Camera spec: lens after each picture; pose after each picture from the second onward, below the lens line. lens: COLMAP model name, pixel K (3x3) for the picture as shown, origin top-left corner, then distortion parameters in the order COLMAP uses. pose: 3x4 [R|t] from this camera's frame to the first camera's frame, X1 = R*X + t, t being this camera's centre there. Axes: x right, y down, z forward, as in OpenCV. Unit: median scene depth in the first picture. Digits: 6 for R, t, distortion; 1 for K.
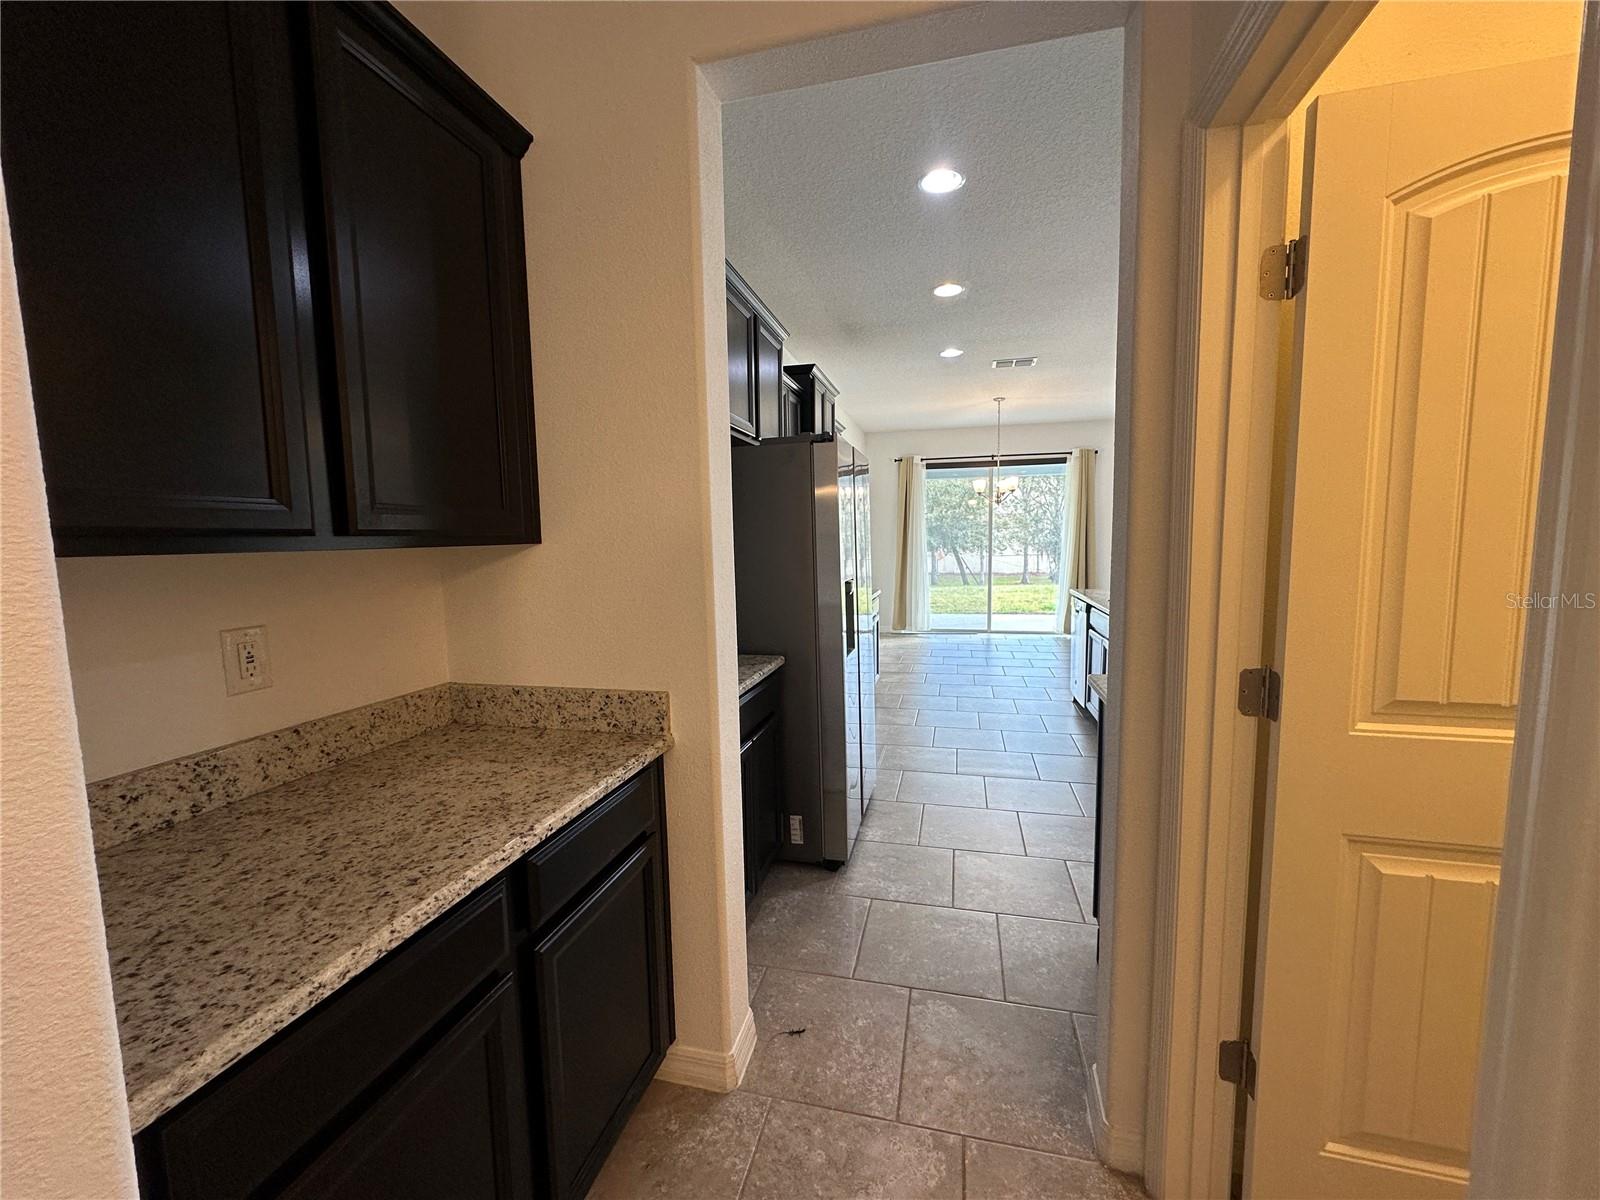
lens RADIAL K [[638.6, 0, 797.7], [0, 638.6, 601.2], [0, 0, 1]] dist [-0.000753, 0.000282]
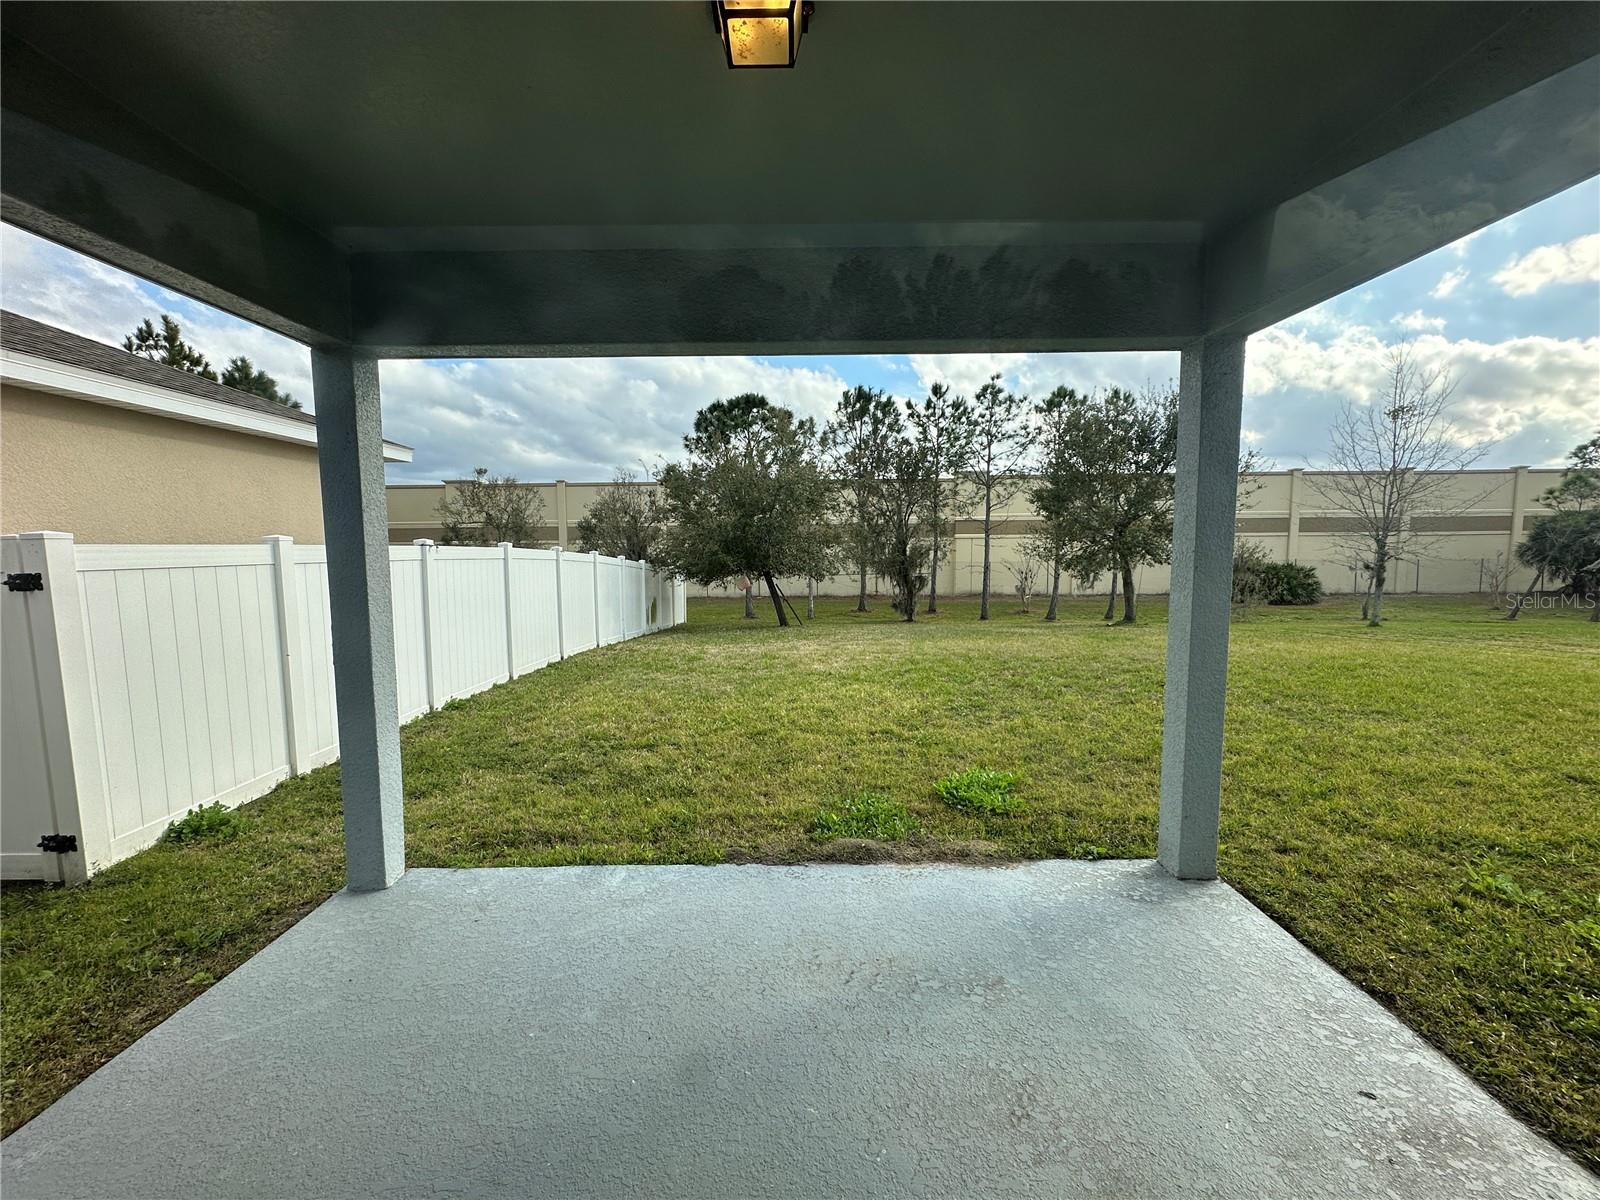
lens RADIAL K [[638.6, 0, 800.9], [0, 638.6, 602.4], [0, 0, 1]] dist [-0.000753, 0.000282]
pose [[0.968959, -0.011695, 0.246944, 0.099822], [0.014927, 0.999826, -0.011223, -0.036499], [-0.246770, 0.014560, 0.968965, 0.292387]]
